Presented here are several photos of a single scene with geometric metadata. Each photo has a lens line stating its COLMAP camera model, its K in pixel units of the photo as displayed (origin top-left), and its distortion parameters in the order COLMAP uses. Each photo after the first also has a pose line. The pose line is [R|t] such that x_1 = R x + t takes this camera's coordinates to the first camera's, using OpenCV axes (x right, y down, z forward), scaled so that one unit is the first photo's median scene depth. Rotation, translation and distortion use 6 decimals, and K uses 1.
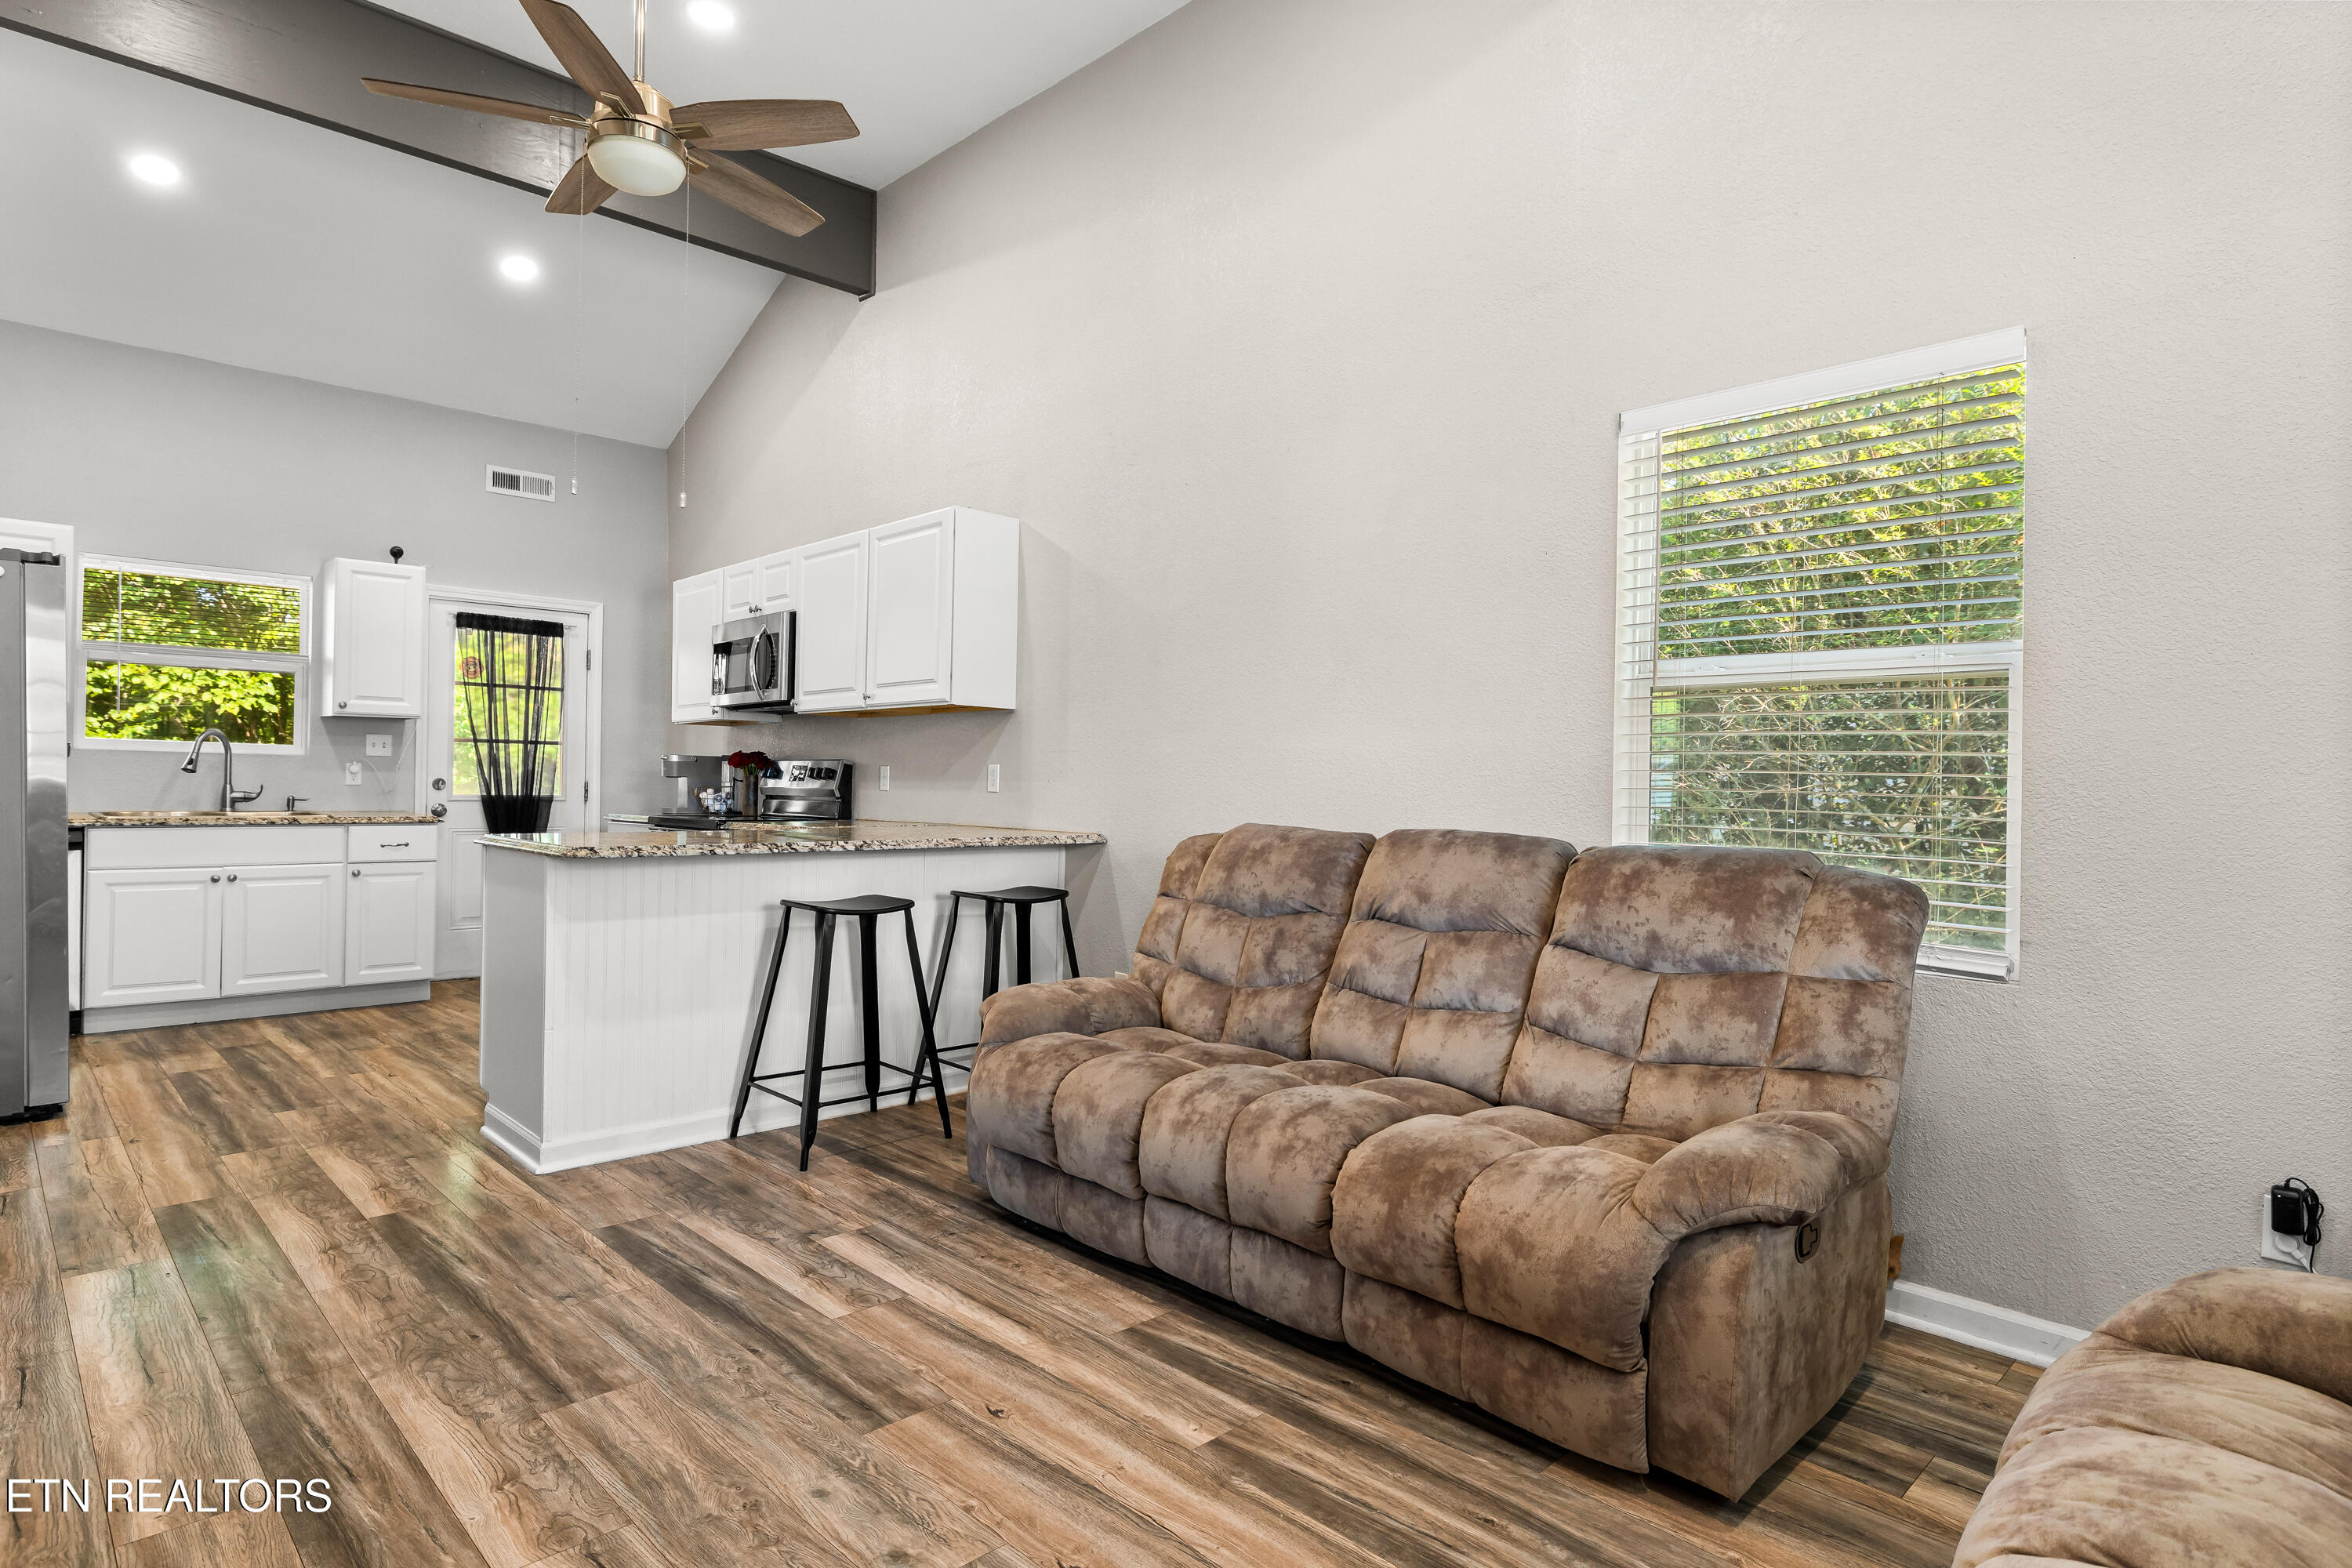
lens RADIAL K [[1239.0, 0, 1185.1], [0, 1239.0, 776.5], [0, 0, 1]] dist [-0.001680, 0.005748]
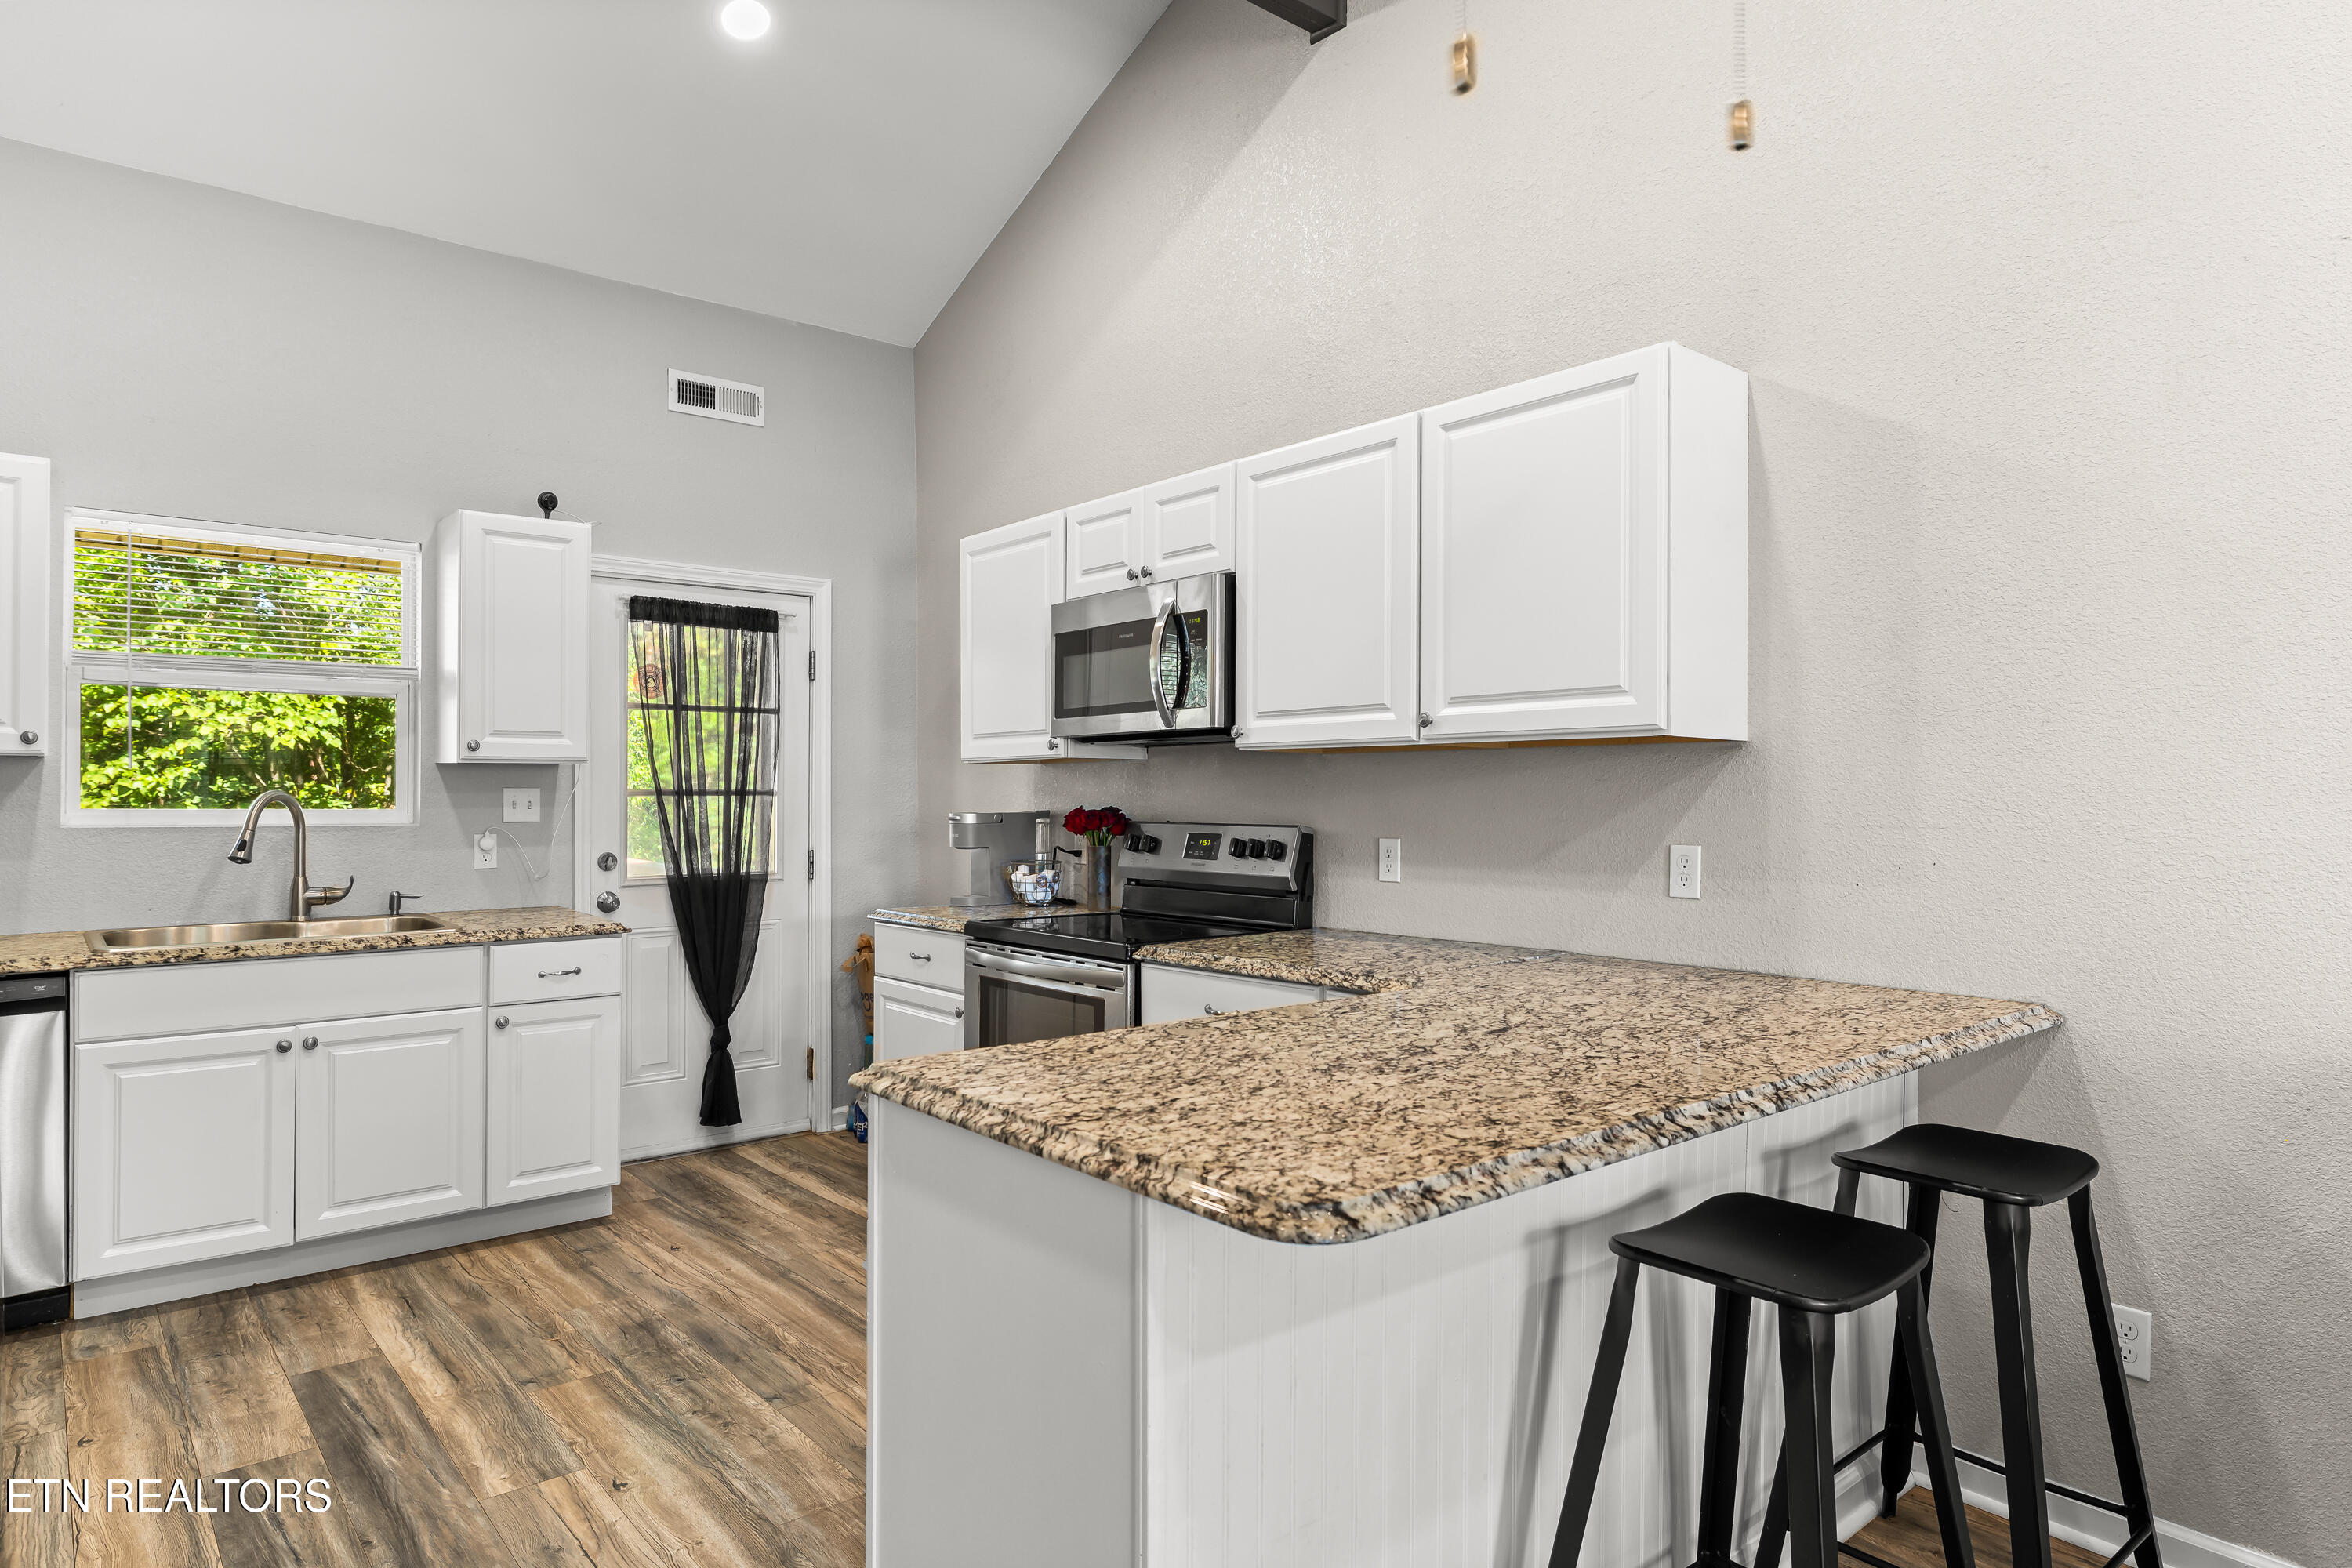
lens RADIAL K [[1344.9, 0, 1172.7], [0, 1344.9, 789.4], [0, 0, 1]] dist [0.008789, -0.006052]
pose [[0.997335, -0.012920, -0.071809, -0.270053], [0.012698, 0.999913, -0.003541, -0.027222], [0.071848, 0.002620, 0.997412, 0.337122]]
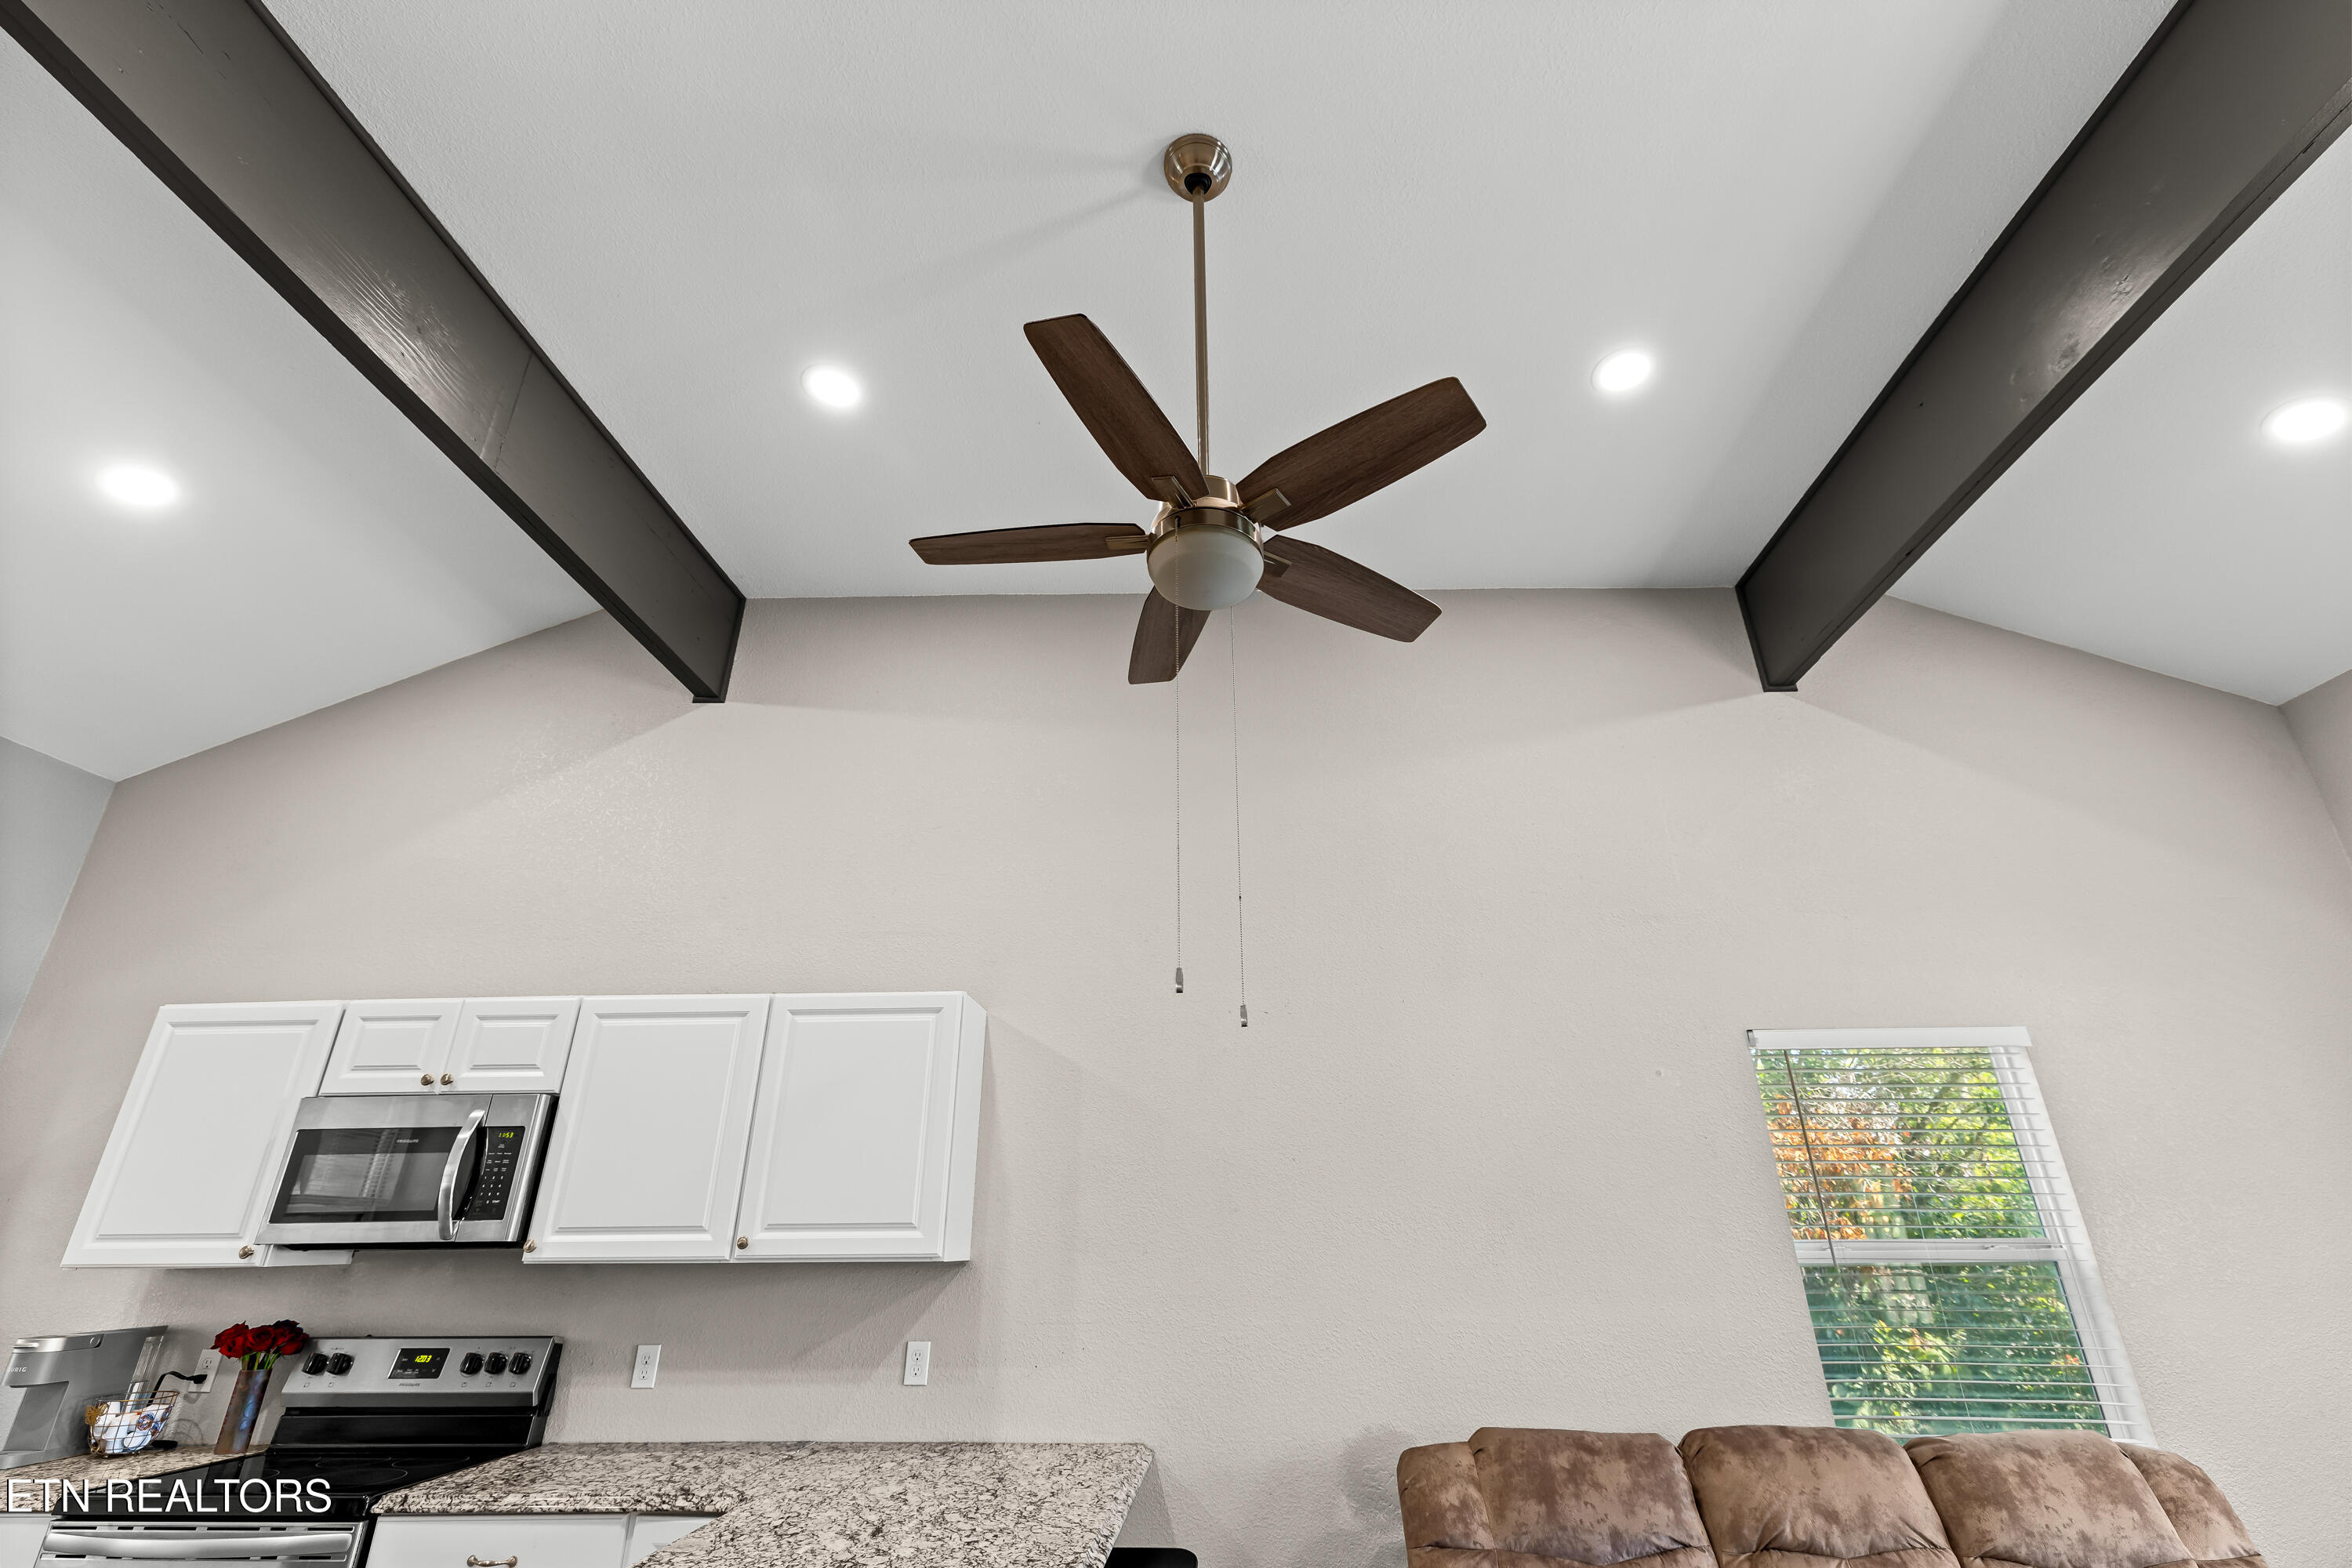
lens RADIAL K [[1028.4, 0, 1182.4], [0, 1028.4, 790.9], [0, 0, 1]] dist [0.010427, -0.001898]
pose [[0.727962, 0.258695, 0.634940, -0.419972], [0.010350, 0.921832, -0.387451, -0.058332], [-0.685540, 0.288621, 0.668381, 0.317420]]
